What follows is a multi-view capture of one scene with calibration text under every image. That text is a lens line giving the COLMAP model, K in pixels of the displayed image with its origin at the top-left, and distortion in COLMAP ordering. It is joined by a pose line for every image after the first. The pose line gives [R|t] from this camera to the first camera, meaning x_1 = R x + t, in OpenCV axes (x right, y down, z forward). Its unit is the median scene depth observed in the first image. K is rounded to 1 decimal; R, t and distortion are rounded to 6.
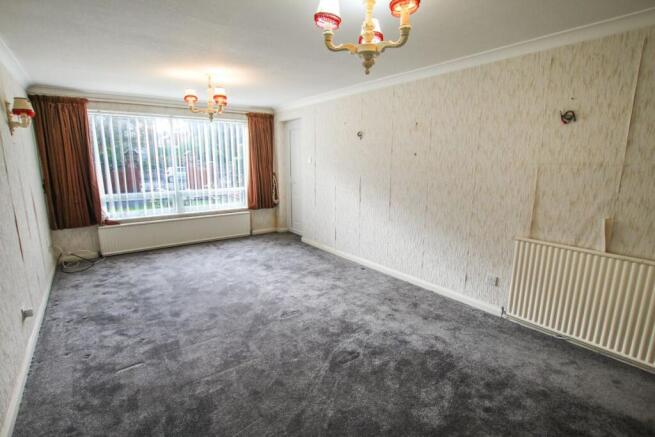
lens RADIAL K [[323.0, 0, 323.8], [0, 323.0, 221.5], [0, 0, 1]] dist [-0.015037, 0.002861]
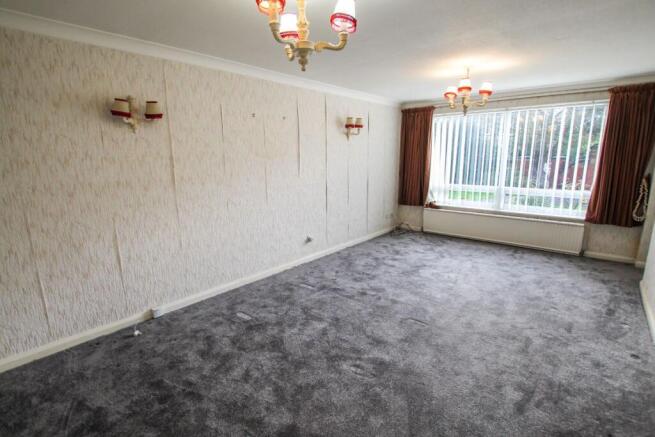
lens RADIAL K [[323.0, 0, 324.9], [0, 323.0, 220.4], [0, 0, 1]] dist [-0.015037, 0.002861]
pose [[0.227644, 0.189982, -0.955031, 0.434959], [-0.178012, 0.972374, 0.151000, -0.058226], [0.957335, 0.135633, 0.255174, 0.312185]]
